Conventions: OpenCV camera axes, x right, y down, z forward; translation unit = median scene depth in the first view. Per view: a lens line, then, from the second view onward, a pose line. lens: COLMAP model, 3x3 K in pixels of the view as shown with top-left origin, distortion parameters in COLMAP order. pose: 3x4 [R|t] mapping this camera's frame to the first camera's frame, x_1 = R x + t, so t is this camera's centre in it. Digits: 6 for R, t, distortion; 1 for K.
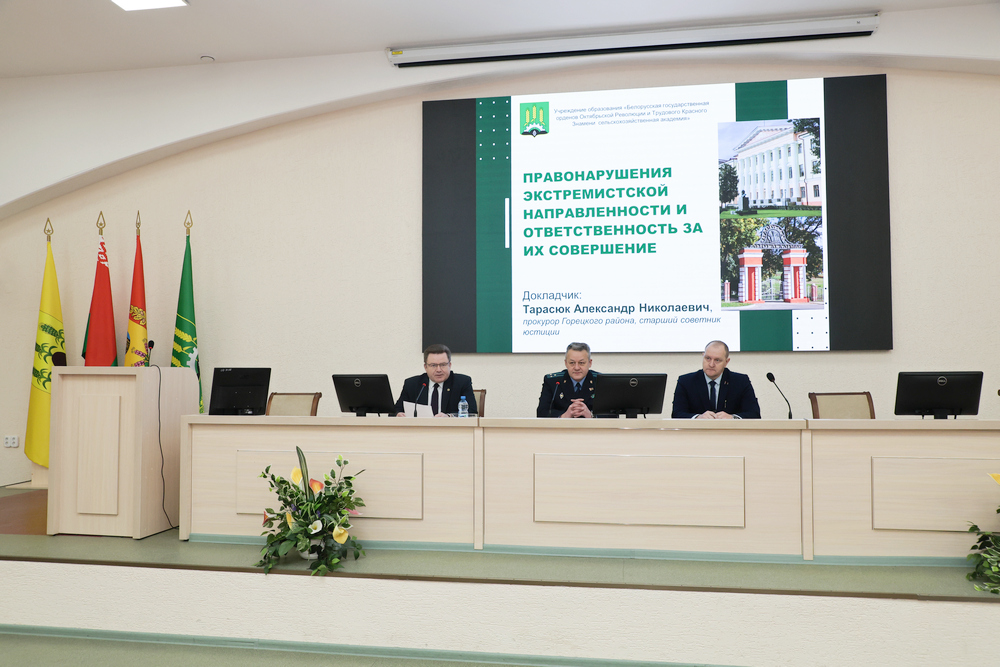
lens RADIAL K [[808.6, 0, 500.8], [0, 808.6, 340.8], [0, 0, 1]] dist [-0.030886, 0.017774]
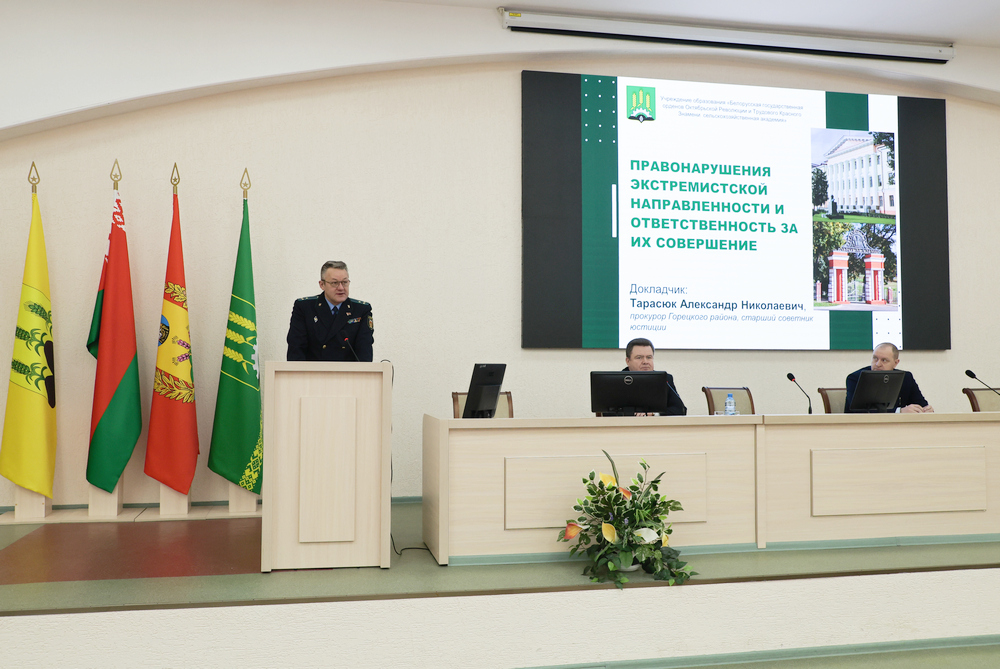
lens RADIAL K [[923.0, 0, 499.6], [0, 923.0, 331.3], [0, 0, 1]] dist [-0.014762, 0.000000]
pose [[0.930642, 0.016942, 0.365539, -0.518842], [-0.017455, 0.999846, -0.001903, -0.000548], [-0.365515, -0.004610, 0.930794, 0.043999]]
